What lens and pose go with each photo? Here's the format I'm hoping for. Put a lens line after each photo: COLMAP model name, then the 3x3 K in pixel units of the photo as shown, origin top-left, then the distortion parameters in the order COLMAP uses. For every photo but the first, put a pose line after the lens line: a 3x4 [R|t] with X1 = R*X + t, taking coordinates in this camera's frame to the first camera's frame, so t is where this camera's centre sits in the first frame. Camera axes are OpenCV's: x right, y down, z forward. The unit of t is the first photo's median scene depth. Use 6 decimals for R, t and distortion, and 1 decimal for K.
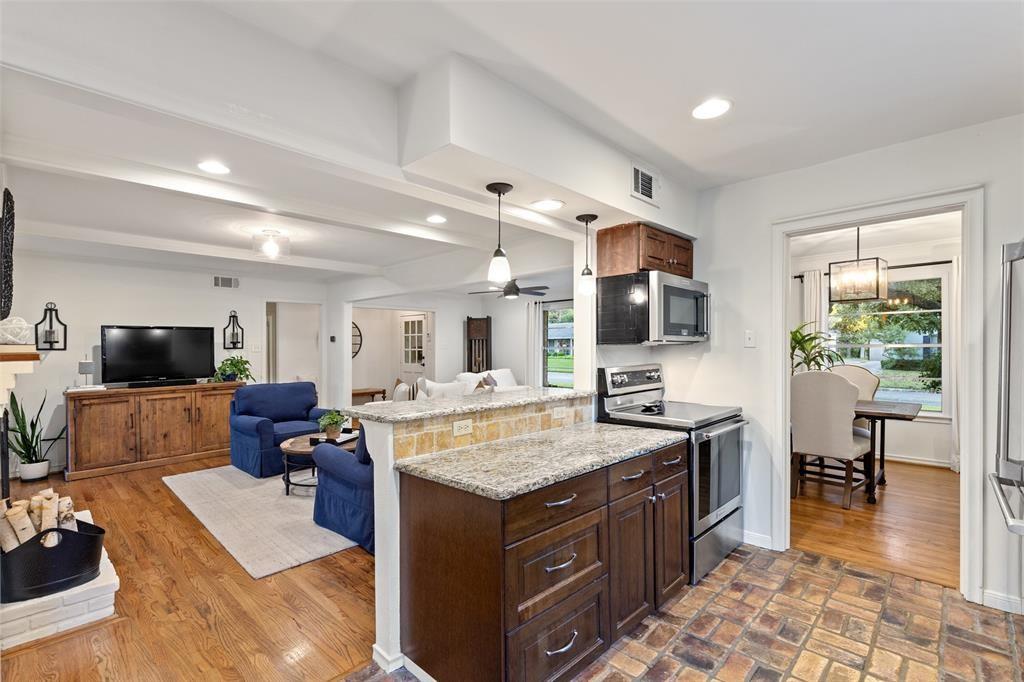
lens RADIAL K [[465.7, 0, 515.6], [0, 465.7, 343.9], [0, 0, 1]] dist [0.008303, -0.000183]
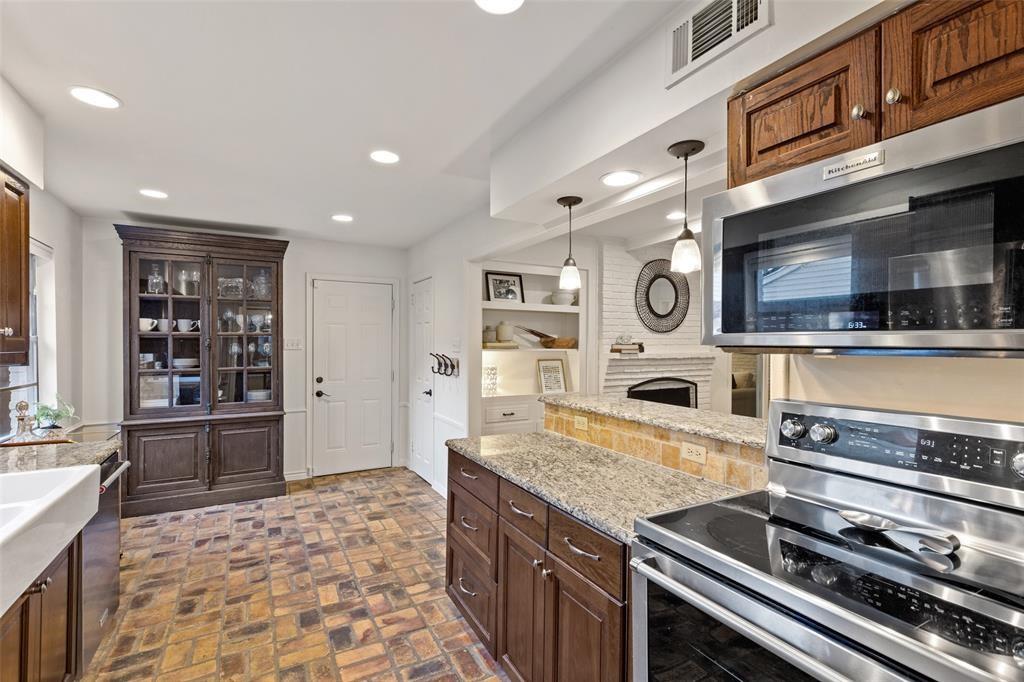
lens RADIAL K [[465.7, 0, 515.6], [0, 465.7, 343.9], [0, 0, 1]] dist [0.008303, -0.000183]
pose [[-0.283927, 0.009948, -0.958794, 0.835365], [0.007268, 0.999940, 0.008223, -0.016716], [0.958818, -0.004634, -0.283983, 0.976263]]
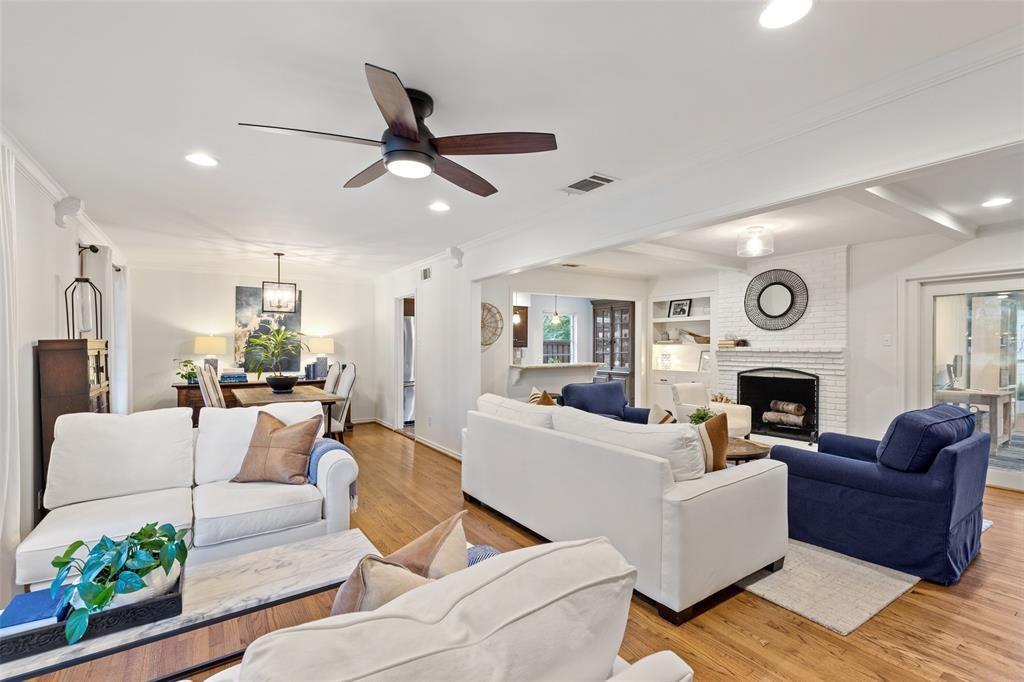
lens RADIAL K [[463.7, 0, 518.5], [0, 463.7, 346.2], [0, 0, 1]] dist [0.002963, 0.000422]
pose [[-0.979510, 0.011230, 0.201083, -0.384166], [0.010016, 0.999925, -0.007056, 0.039961], [-0.201147, -0.004897, -0.979549, 3.491975]]
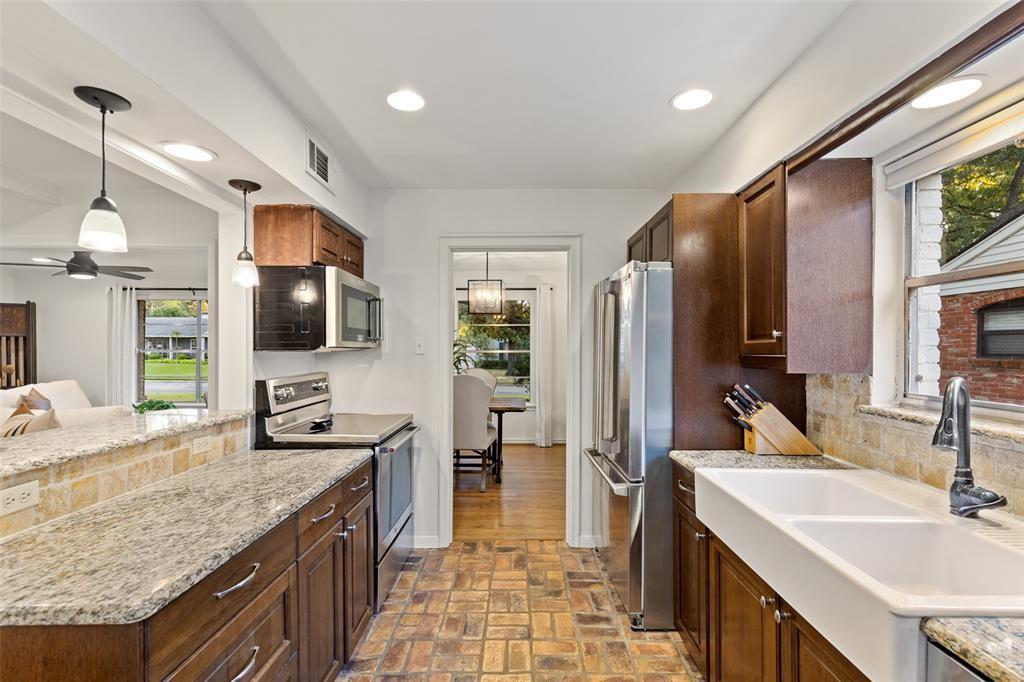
lens RADIAL K [[467.0, 0, 512.2], [0, 467.0, 351.5], [0, 0, 1]] dist [0.007210, -0.000295]
pose [[0.727365, 0.005956, 0.686225, -0.057832], [-0.014614, 0.999870, 0.006812, -0.010188], [-0.686095, -0.014984, 0.727357, 0.144662]]
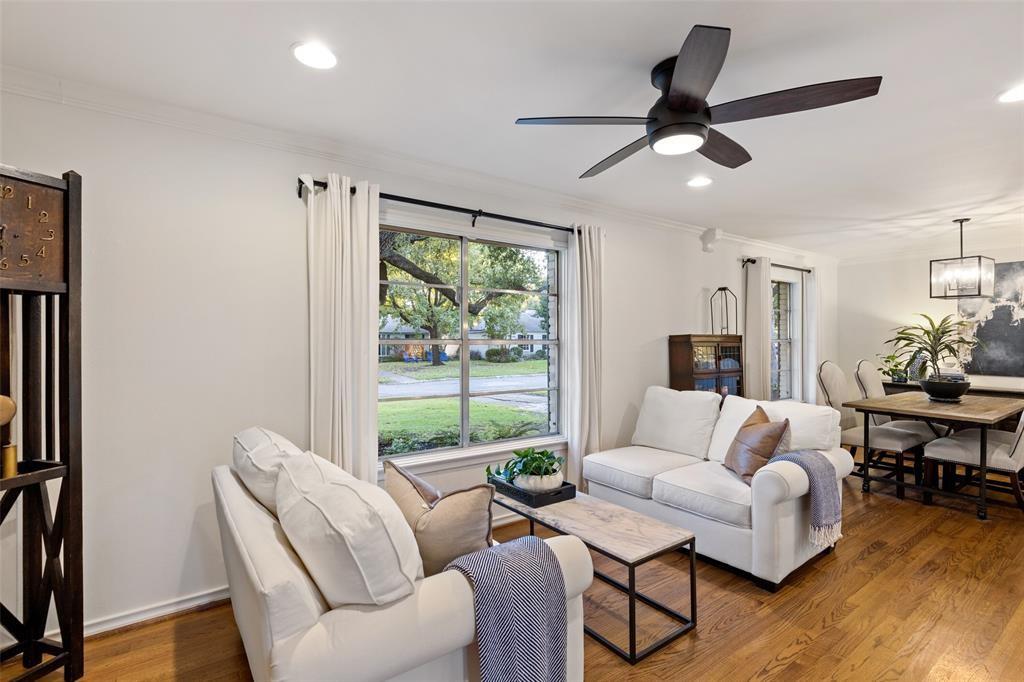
lens RADIAL K [[484.2, 0, 511.5], [0, 484.2, 333.7], [0, 0, 1]] dist [-0.003008, -0.000183]
pose [[0.180790, 0.020531, 0.983307, -0.819140], [-0.012594, 0.999748, -0.018559, 0.038599], [-0.983441, -0.009028, 0.181003, 2.865627]]
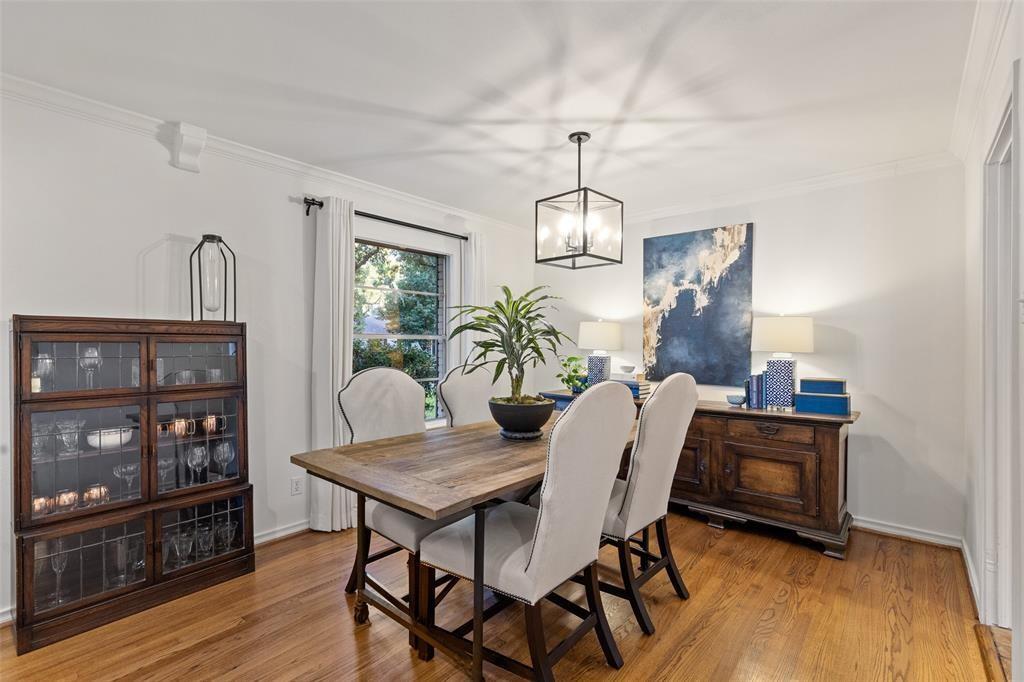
lens RADIAL K [[463.7, 0, 518.5], [0, 463.7, 346.2], [0, 0, 1]] dist [0.002963, 0.000422]
pose [[-0.069919, 0.005177, 0.997539, 0.129288], [-0.009371, 0.999939, -0.005847, 0.049702], [-0.997509, -0.009757, -0.069866, 1.823236]]
